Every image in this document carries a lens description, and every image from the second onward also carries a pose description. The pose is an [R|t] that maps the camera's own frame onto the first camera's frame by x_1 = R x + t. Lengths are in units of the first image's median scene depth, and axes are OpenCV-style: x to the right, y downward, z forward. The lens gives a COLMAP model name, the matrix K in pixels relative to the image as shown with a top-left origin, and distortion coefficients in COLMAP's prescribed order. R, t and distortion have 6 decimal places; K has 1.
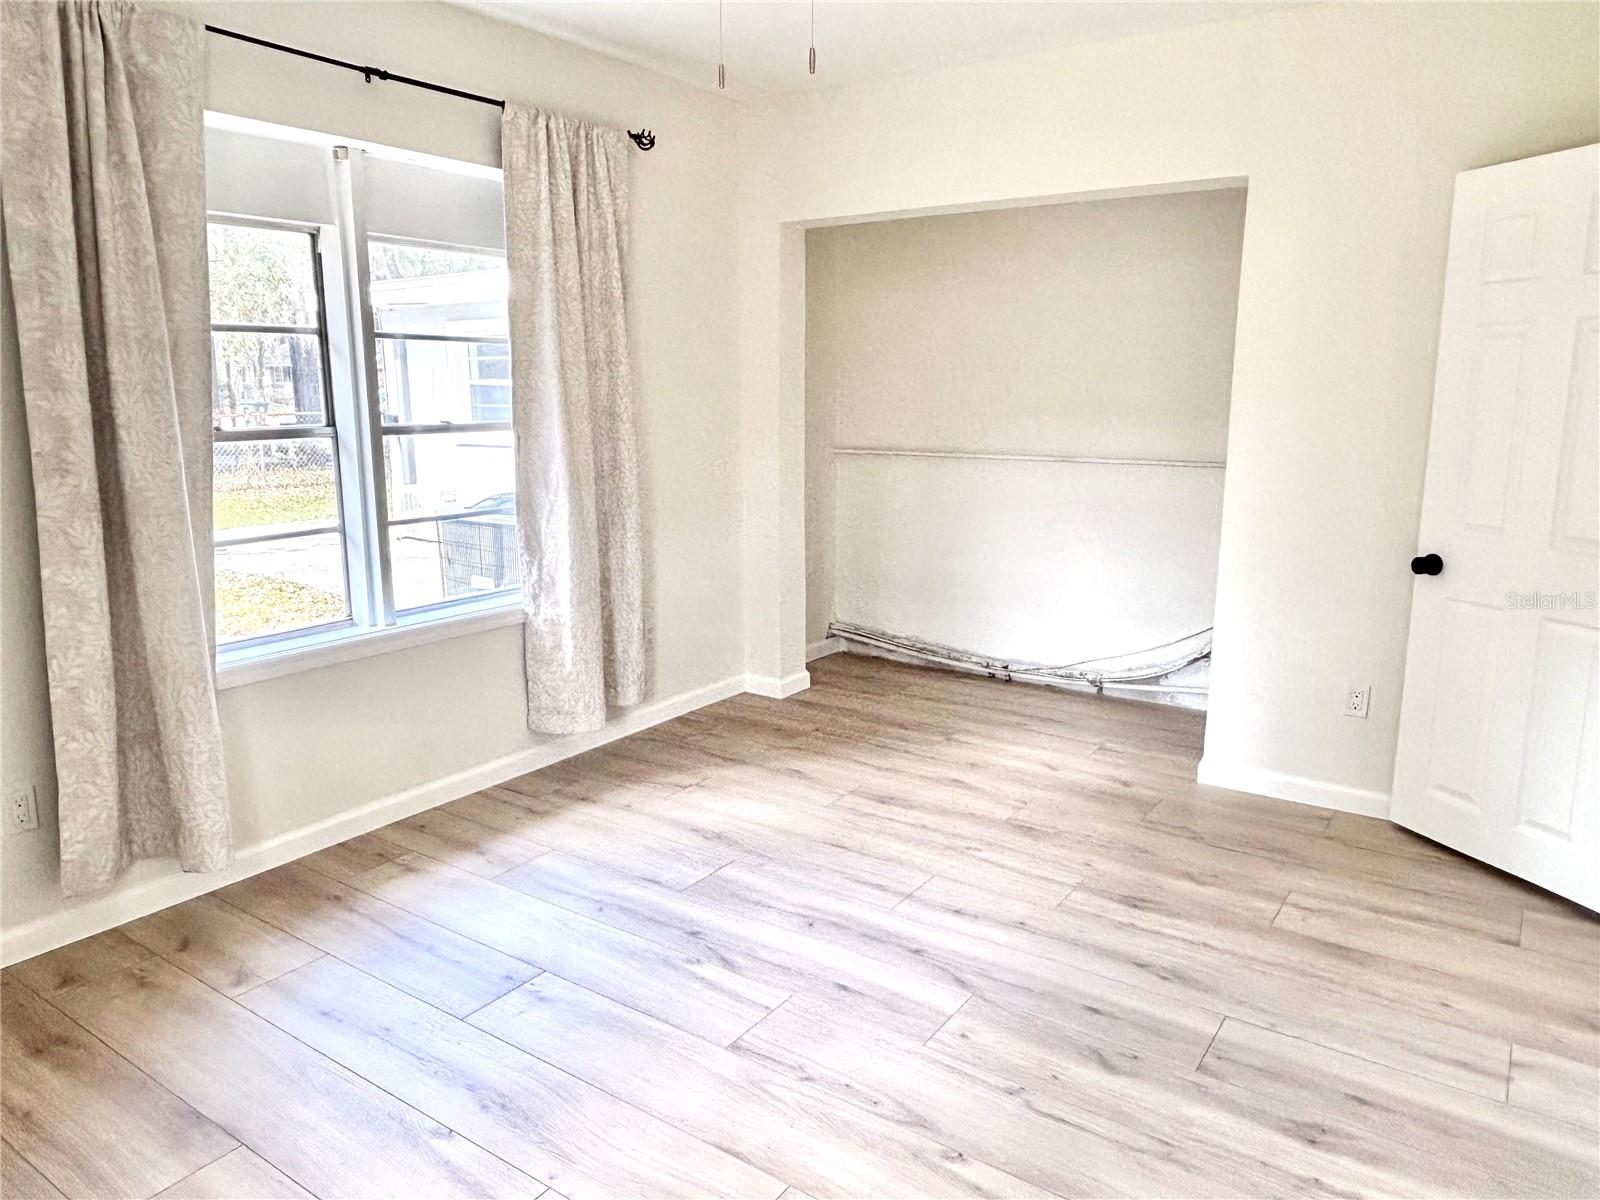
lens RADIAL K [[1081.2, 0, 800.0], [0, 1081.2, 600.0], [0, 0, 1]] dist [-0.002884, -0.001301]
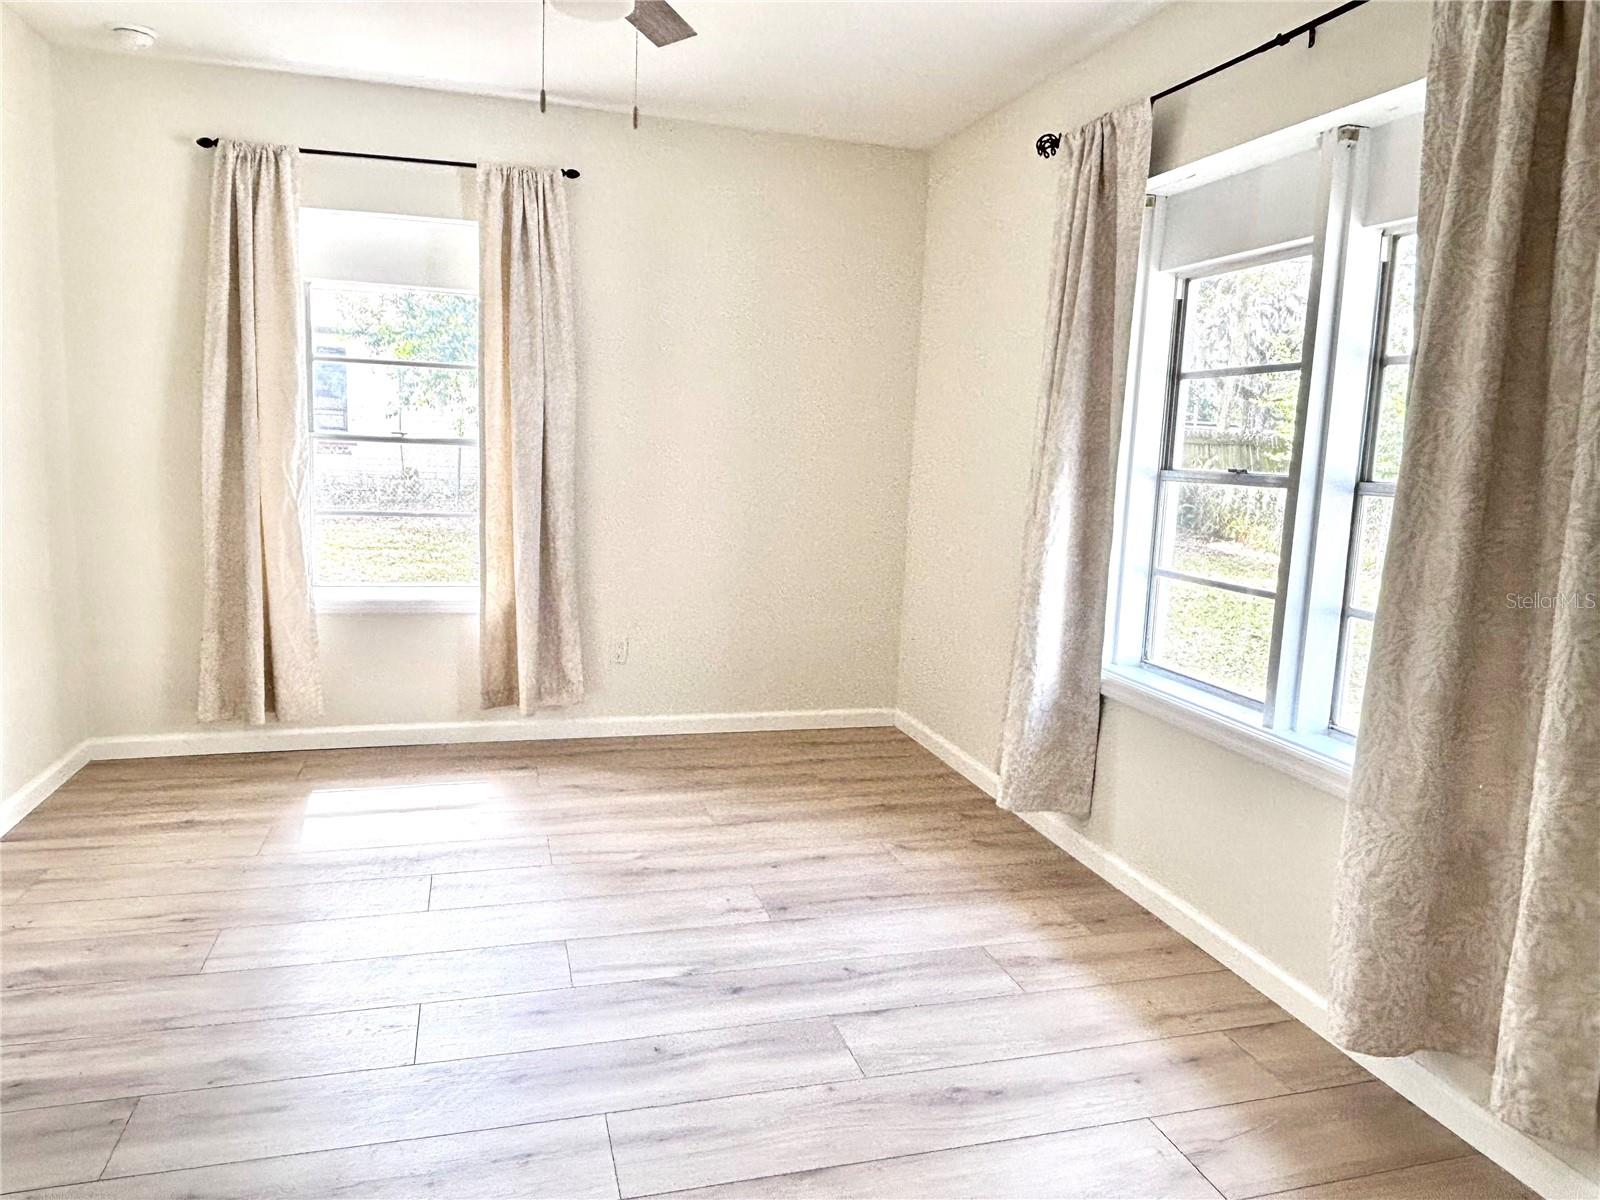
lens RADIAL K [[1081.2, 0, 800.0], [0, 1081.2, 600.0], [0, 0, 1]] dist [-0.002884, -0.001301]
pose [[-0.640407, 0.084060, -0.763422, 0.551764], [-0.186282, 0.947312, 0.260574, -0.261709], [0.745103, 0.309085, -0.591006, 1.502676]]
